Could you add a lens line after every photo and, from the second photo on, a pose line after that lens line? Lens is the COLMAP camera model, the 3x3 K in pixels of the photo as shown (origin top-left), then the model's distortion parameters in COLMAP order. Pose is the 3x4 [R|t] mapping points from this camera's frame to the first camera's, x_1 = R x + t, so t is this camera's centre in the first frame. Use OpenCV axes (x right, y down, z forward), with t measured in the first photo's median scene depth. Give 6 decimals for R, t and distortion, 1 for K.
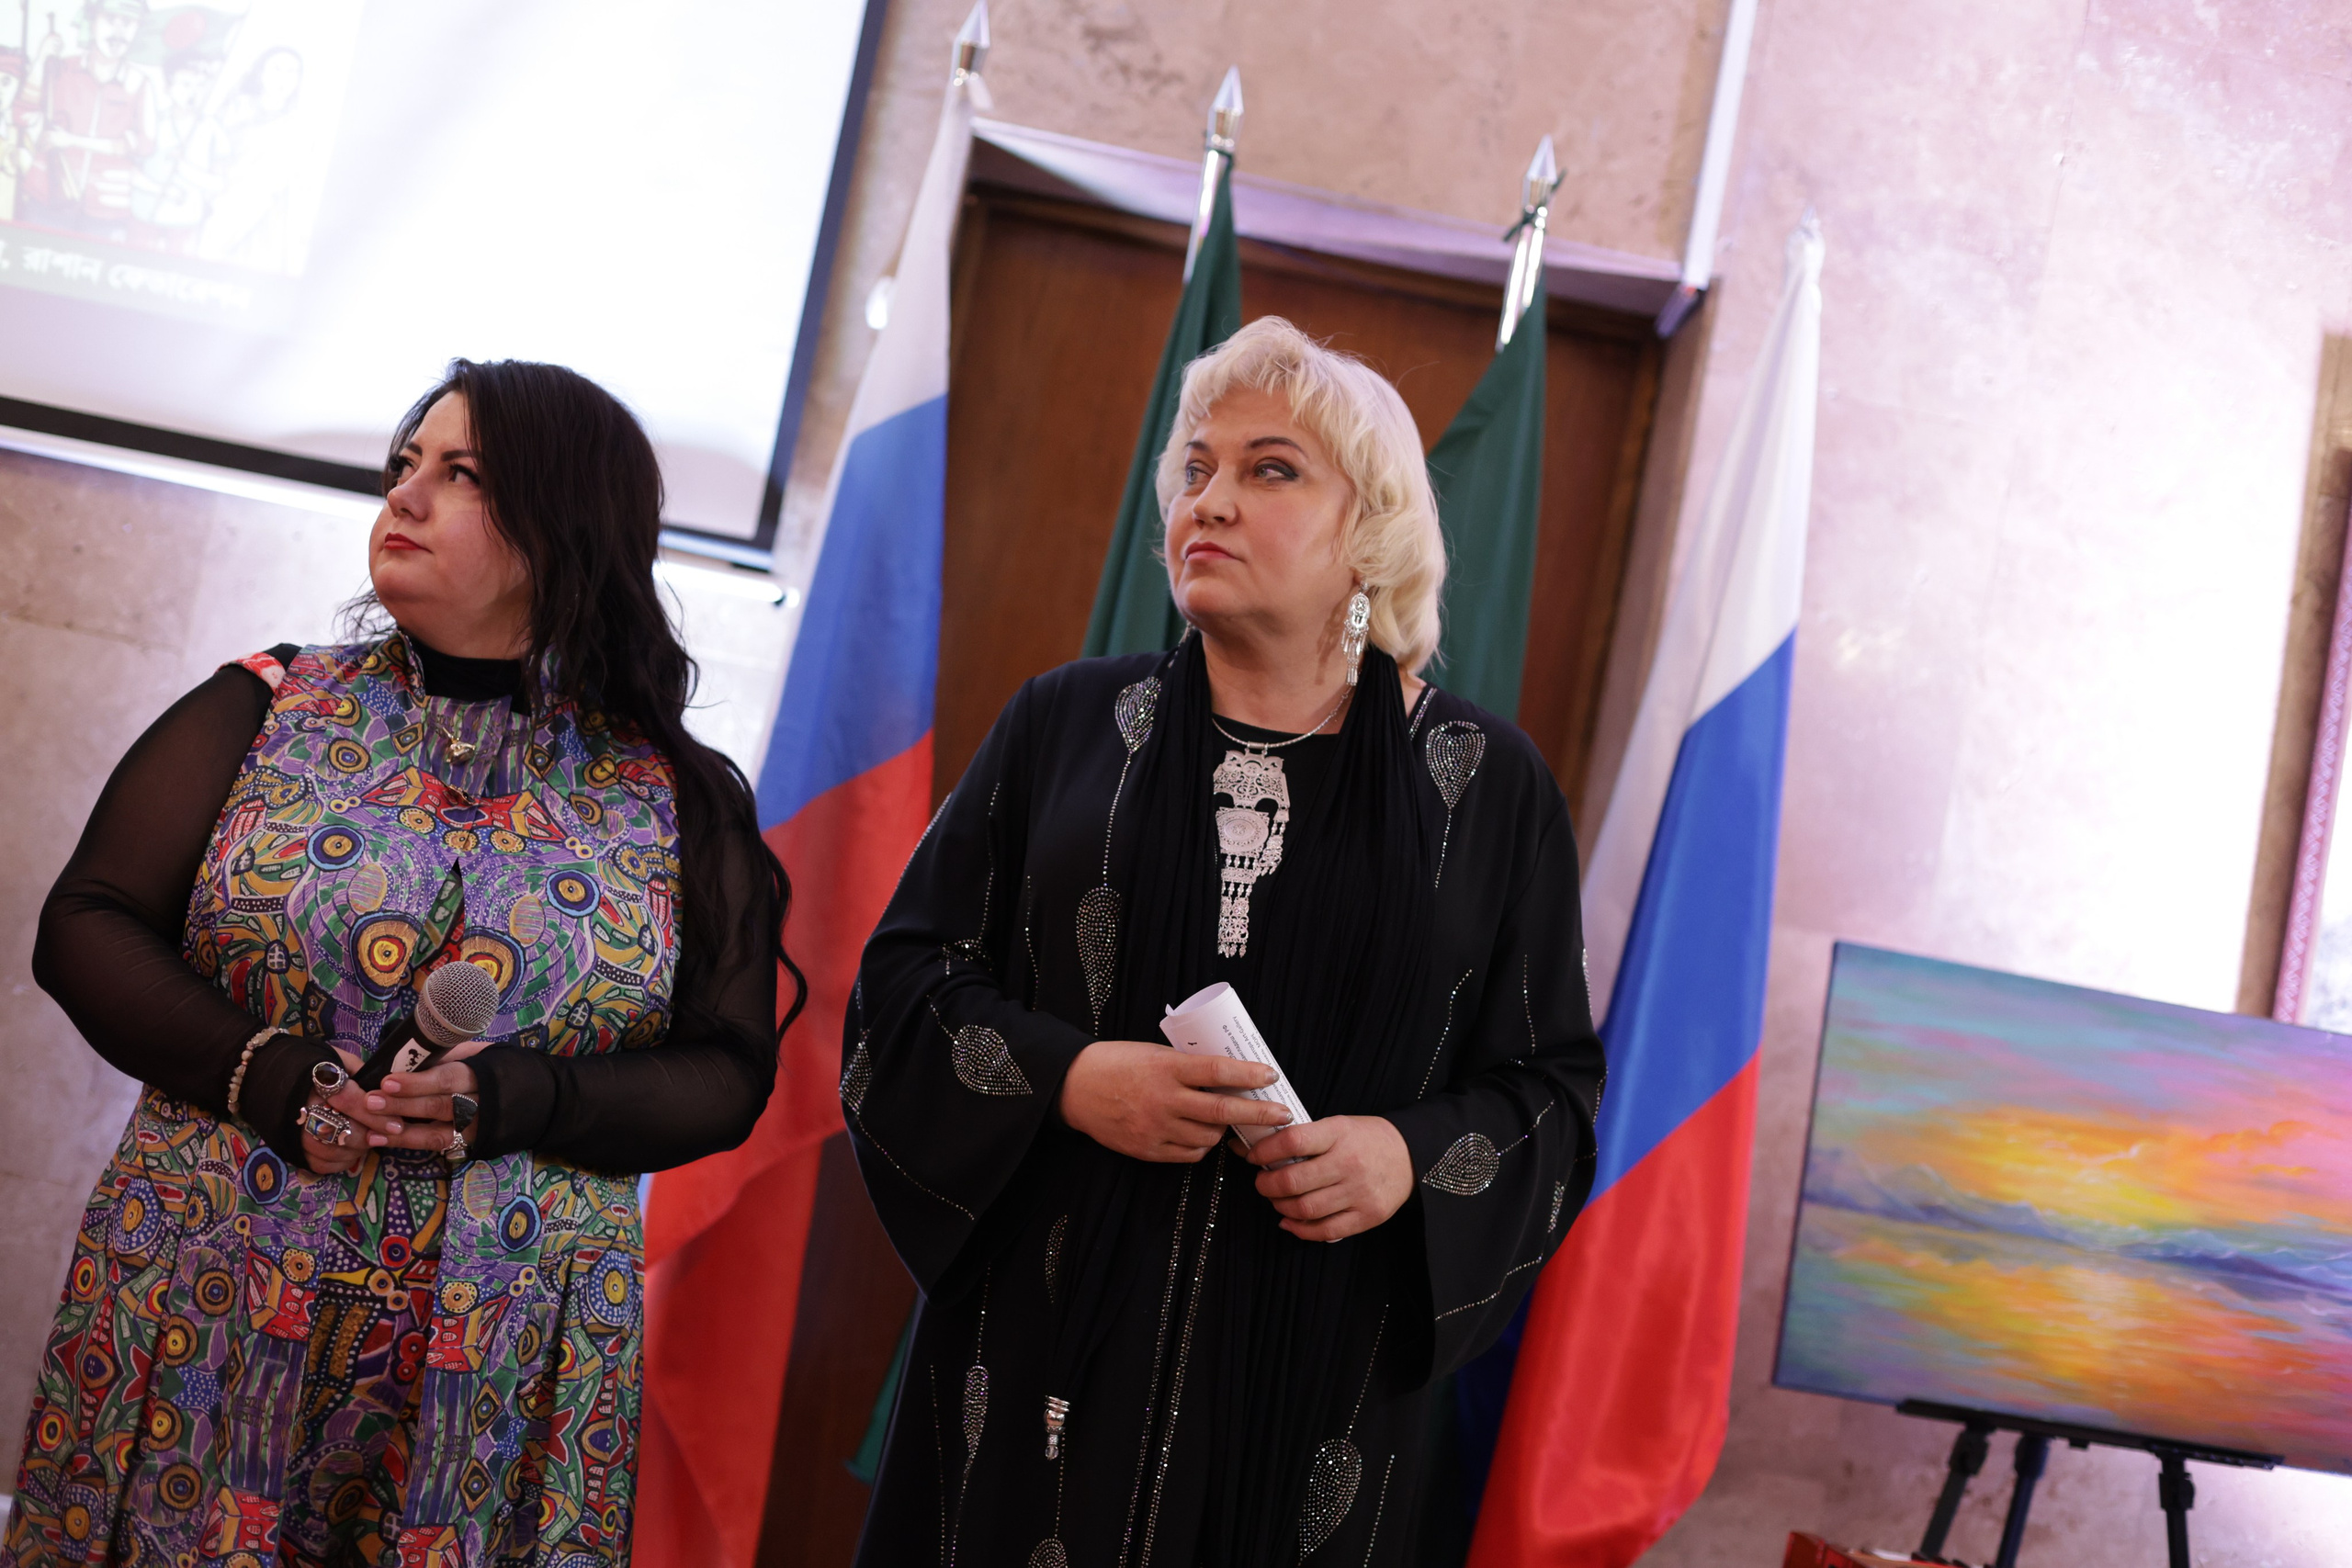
lens RADIAL K [[3441.8, 0, 1182.2], [0, 3441.8, 762.3], [0, 0, 1]] dist [-0.137039, 0.127617]
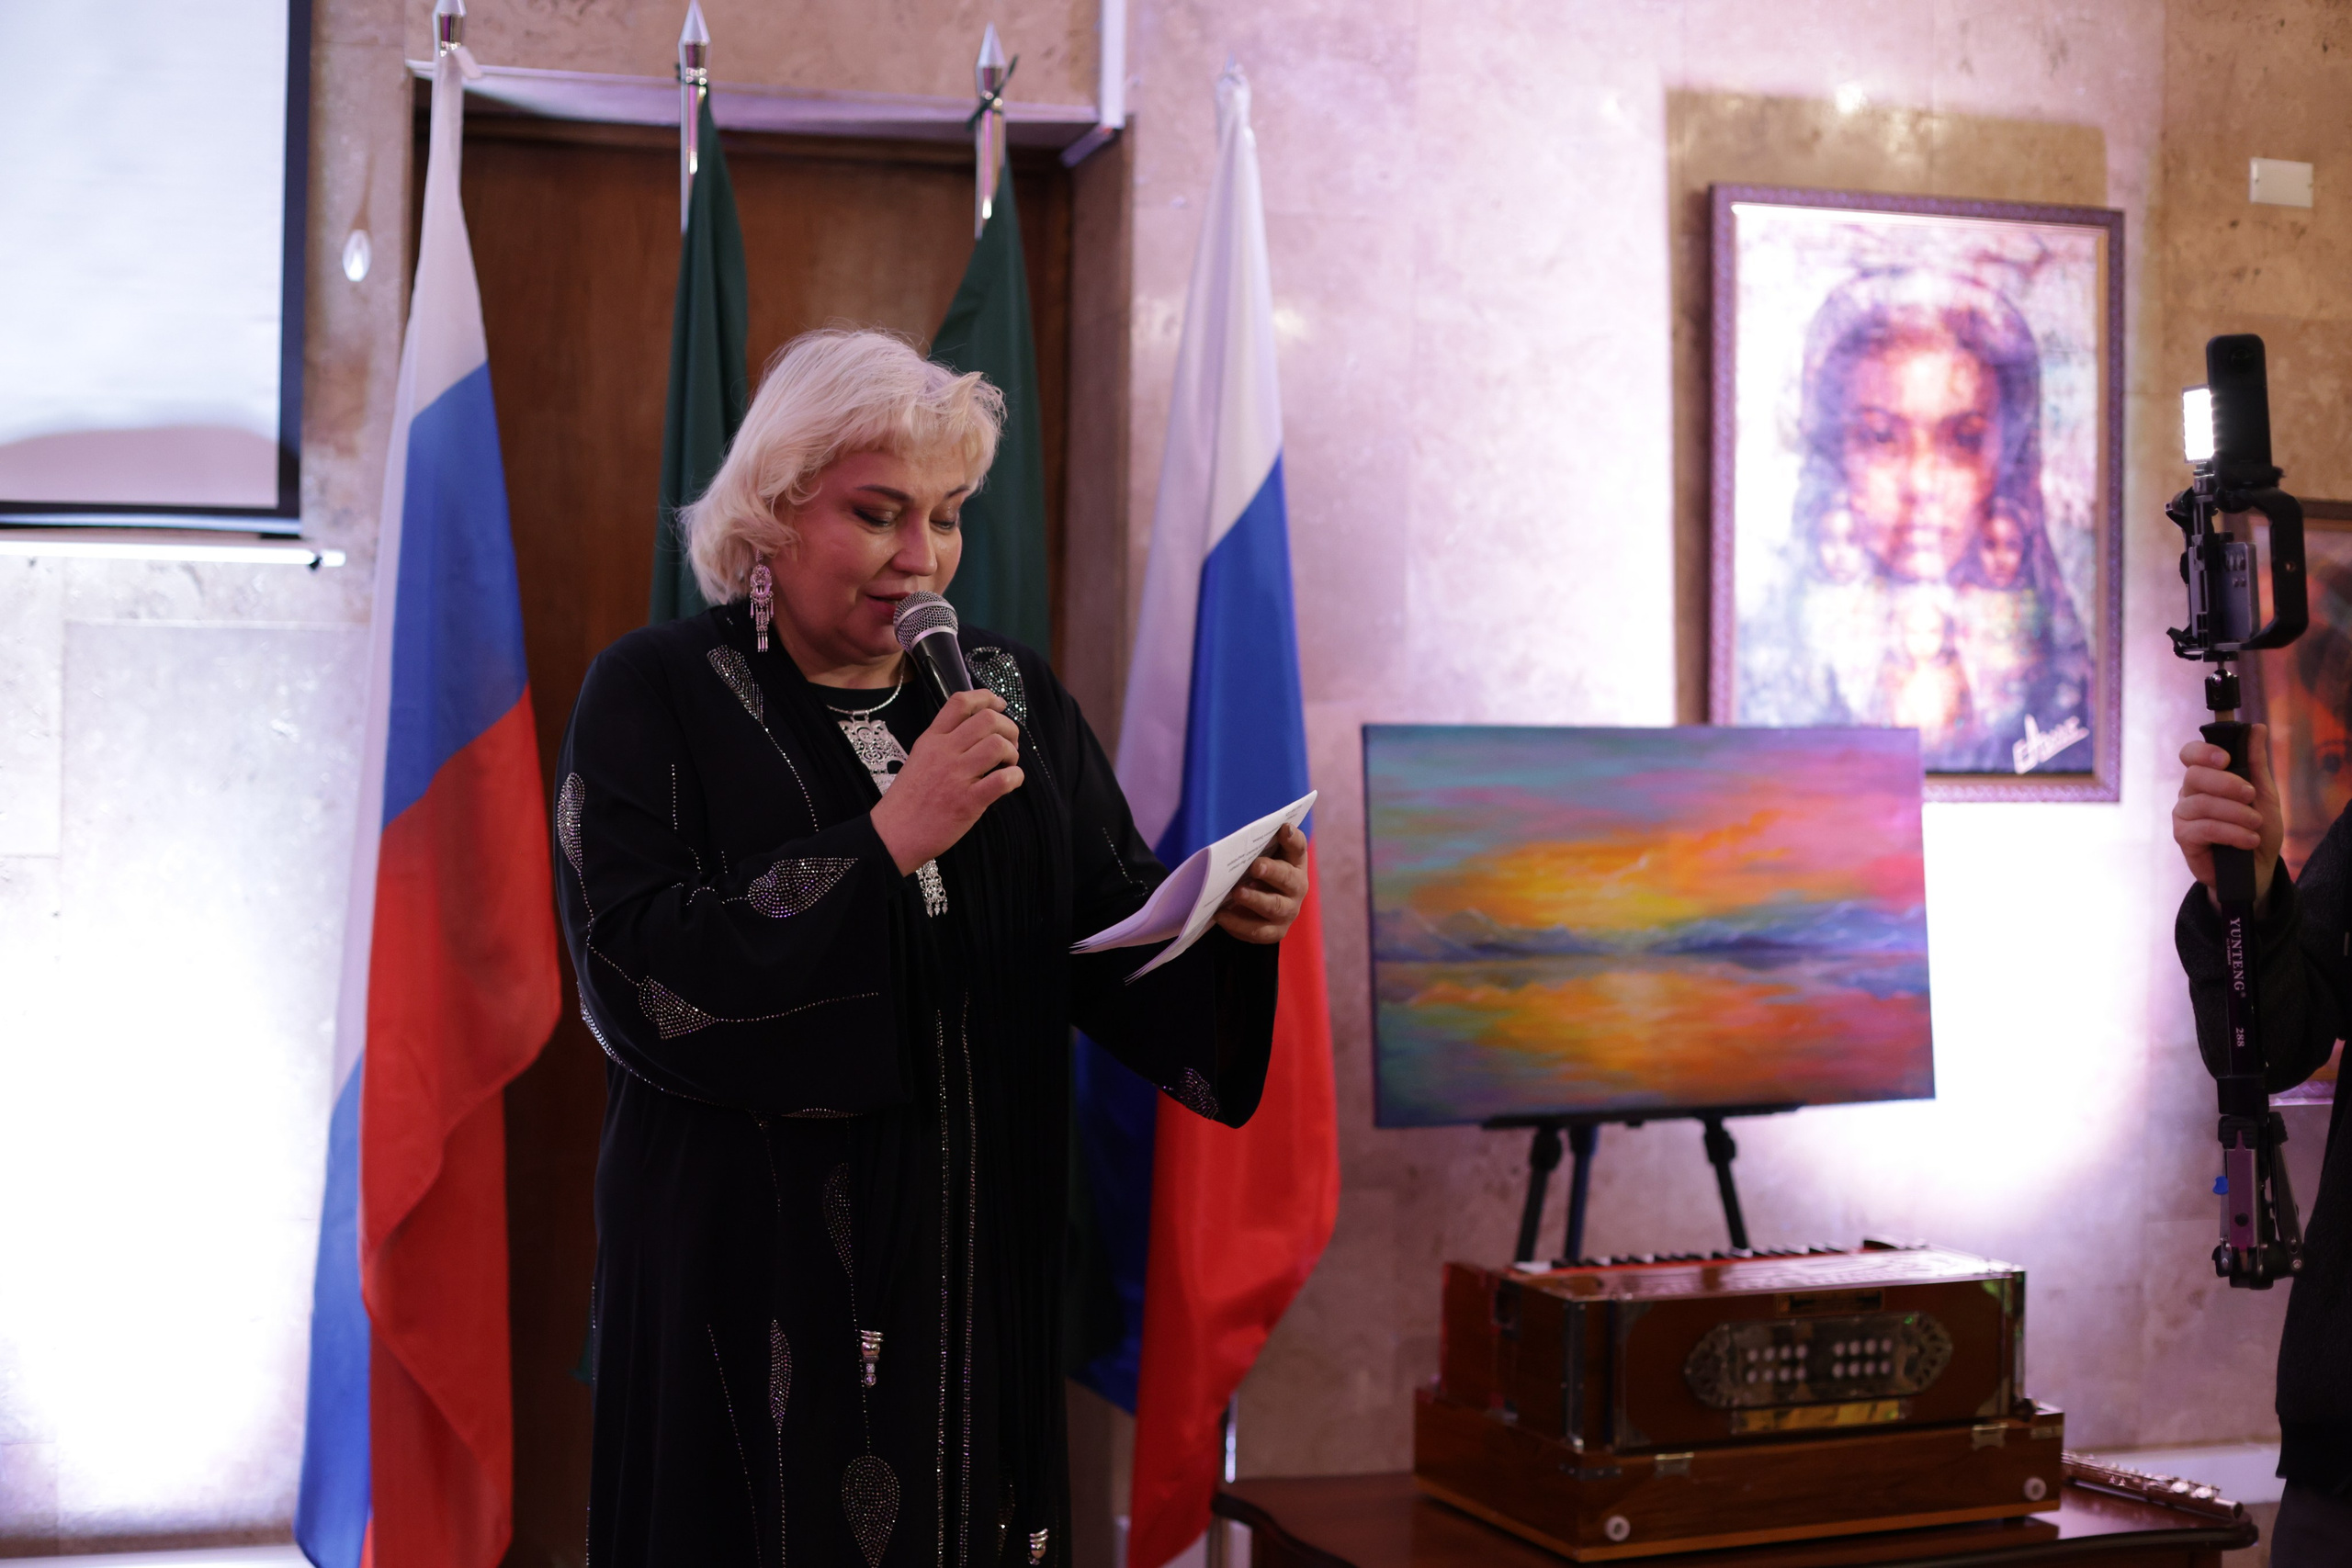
lens RADIAL K [[3441.8, 0, 1182.2], [0, 3441.8, 762.3], [0, 0, 1]] dist [-0.137039, 0.127617]
pose [[0.955391, -0.175357, 0.237652, -0.119459], [0.148469, 0.980753, 0.126810, -0.077706], [-0.255315, -0.085870, 0.963037, -0.052470]]
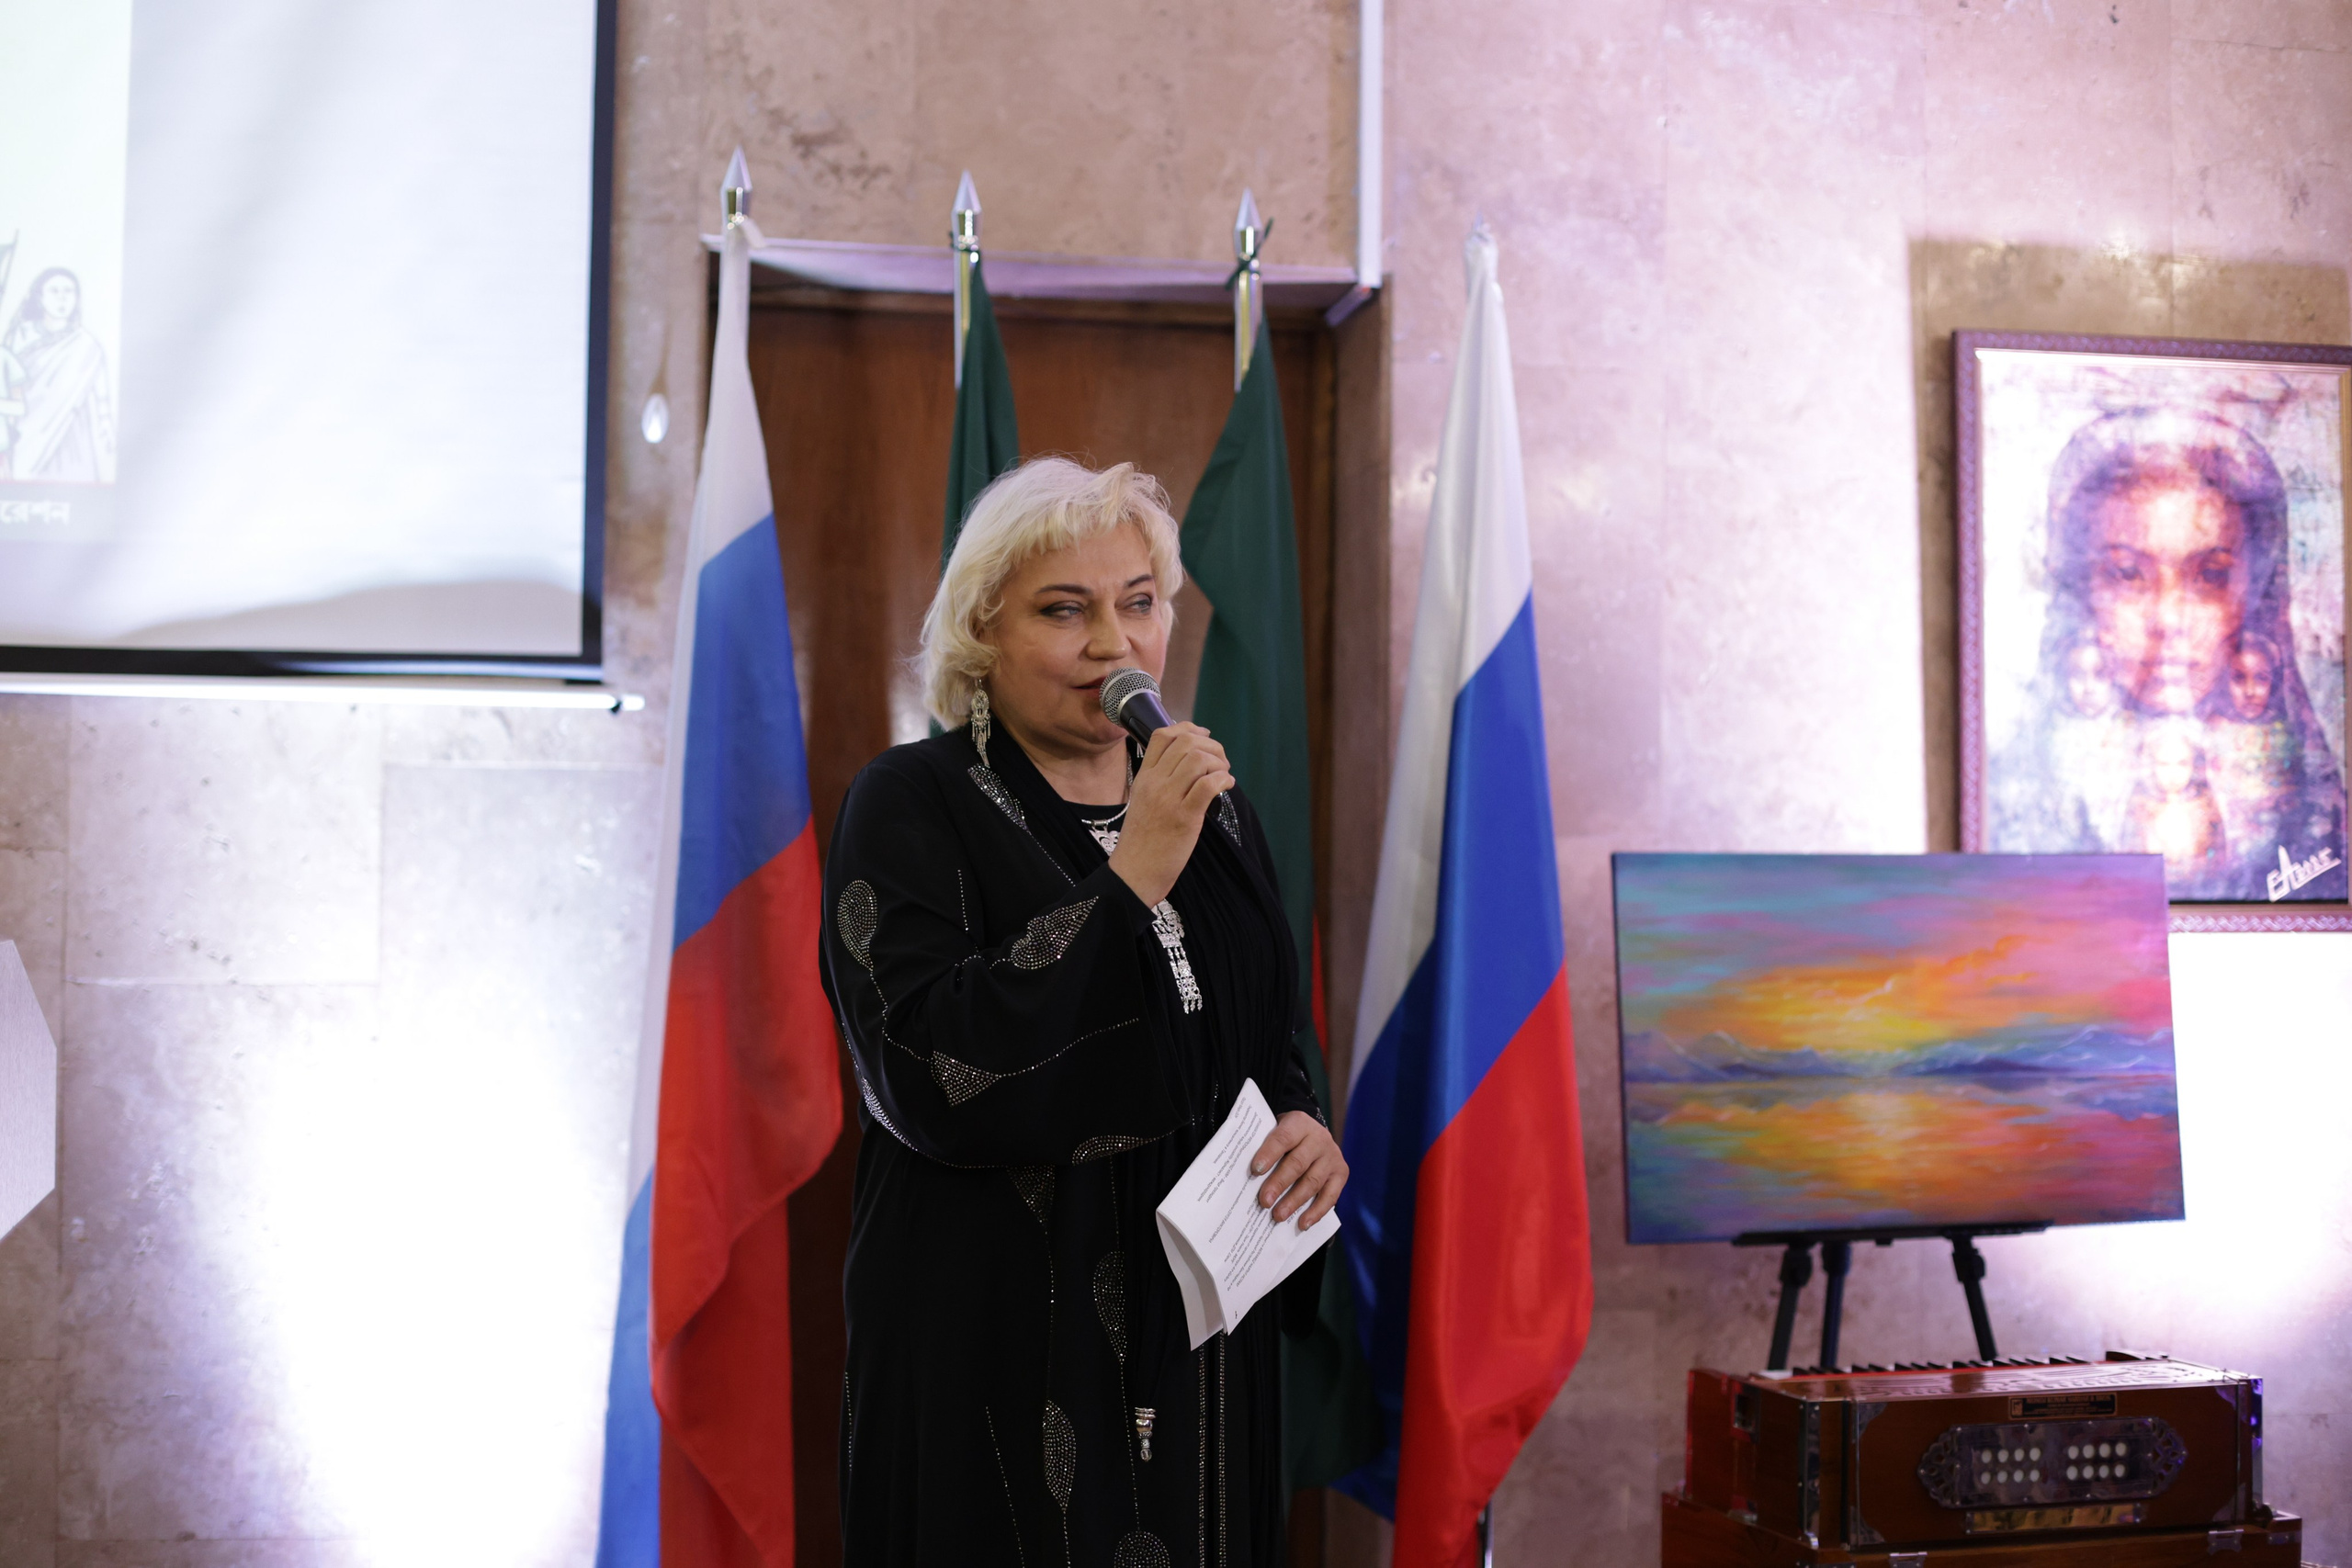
lens RADIAL K [[3441.8, 0, 1182.2], [0, 3441.8, 762.3], [0, 0, 1]] dist [-0.137039, 0.127617]
pose [[0.972965, -0.171840, 0.154308, -0.110556], [0.164333, 0.984563, 0.060246, -0.064329], [-0.162278, -0.033259, 0.986184, -0.100568]]
